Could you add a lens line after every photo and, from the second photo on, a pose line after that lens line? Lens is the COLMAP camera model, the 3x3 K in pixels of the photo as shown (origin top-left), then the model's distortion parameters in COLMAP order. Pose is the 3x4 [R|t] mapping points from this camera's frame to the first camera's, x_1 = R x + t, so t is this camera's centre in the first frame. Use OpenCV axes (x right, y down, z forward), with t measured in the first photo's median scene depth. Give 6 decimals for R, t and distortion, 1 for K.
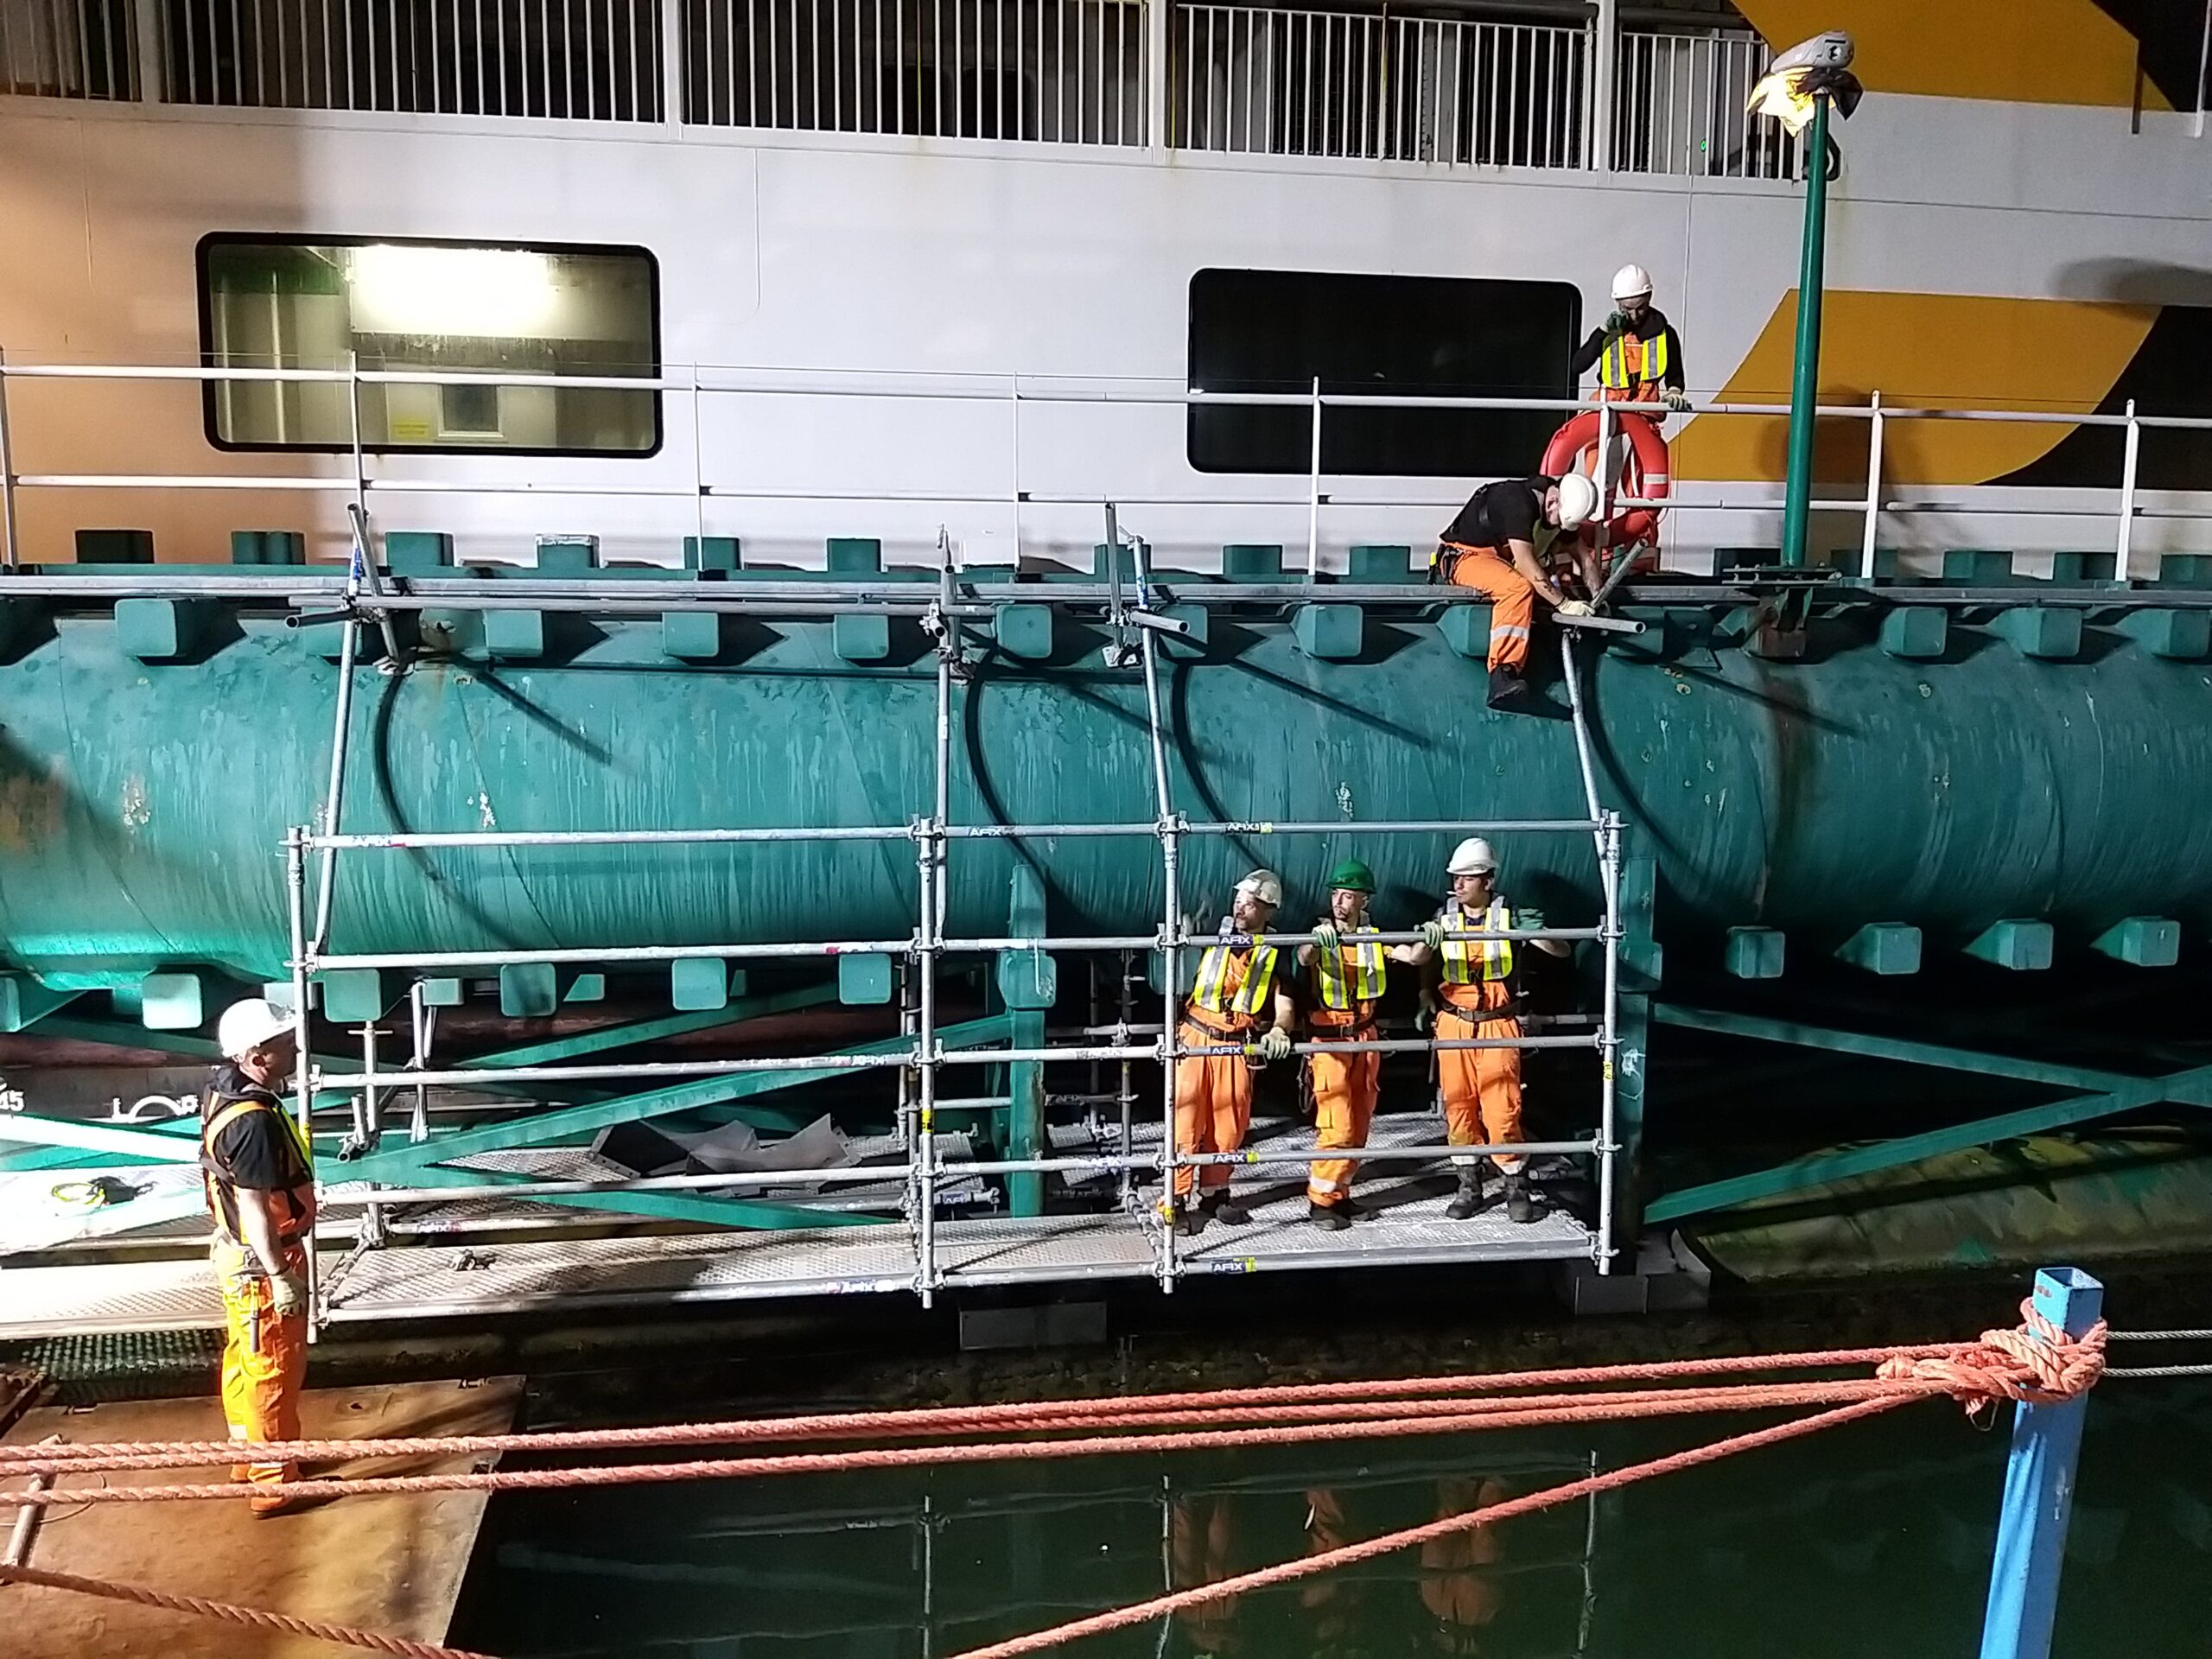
lens RADIAL K [[1688.0, 0, 1106.0], [0, 1688.0, 829.5], [0, 0, 1]] dist [0.076026, -0.156778]
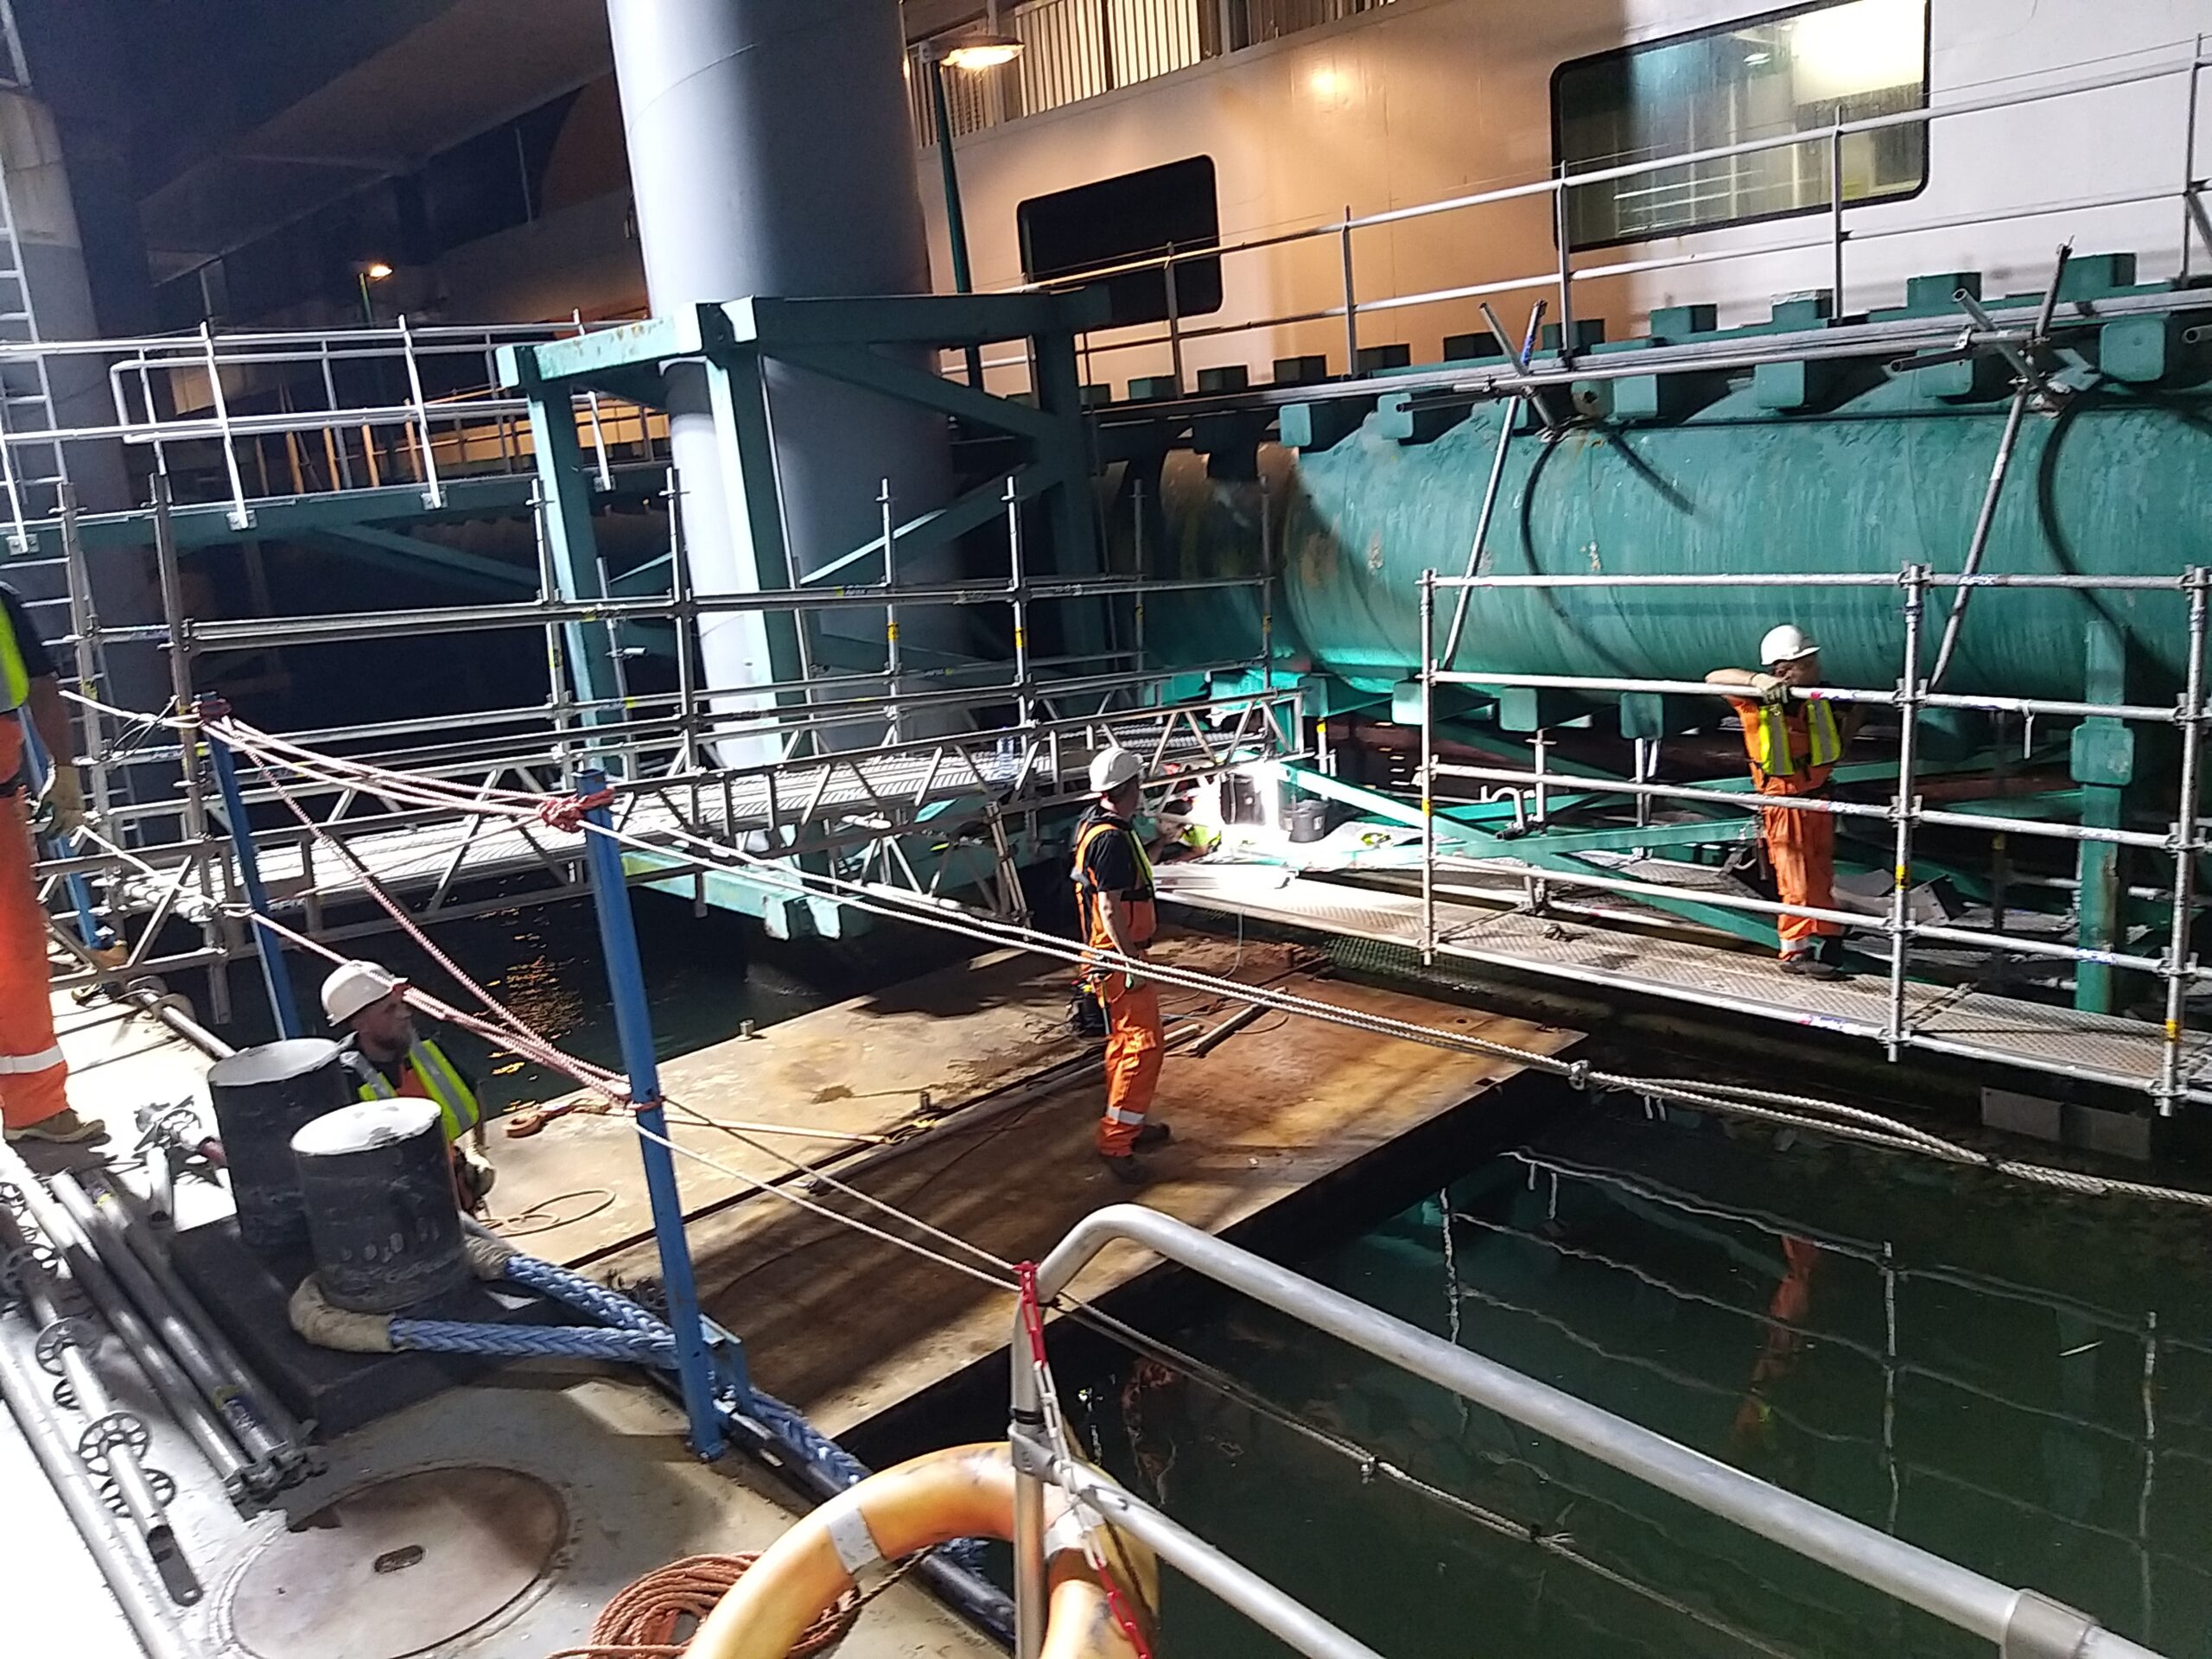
lens RADIAL K [[1670.3, 0, 1106.0], [0, 1670.3, 829.5], [0, 0, 1]] dist [-0.000517, -0.040000]
pose [[0.555700, 0.133499, -0.820595, 0.401719], [-0.015852, 0.988546, 0.150088, 0.006780], [0.831232, -0.070396, 0.551451, 0.079108]]
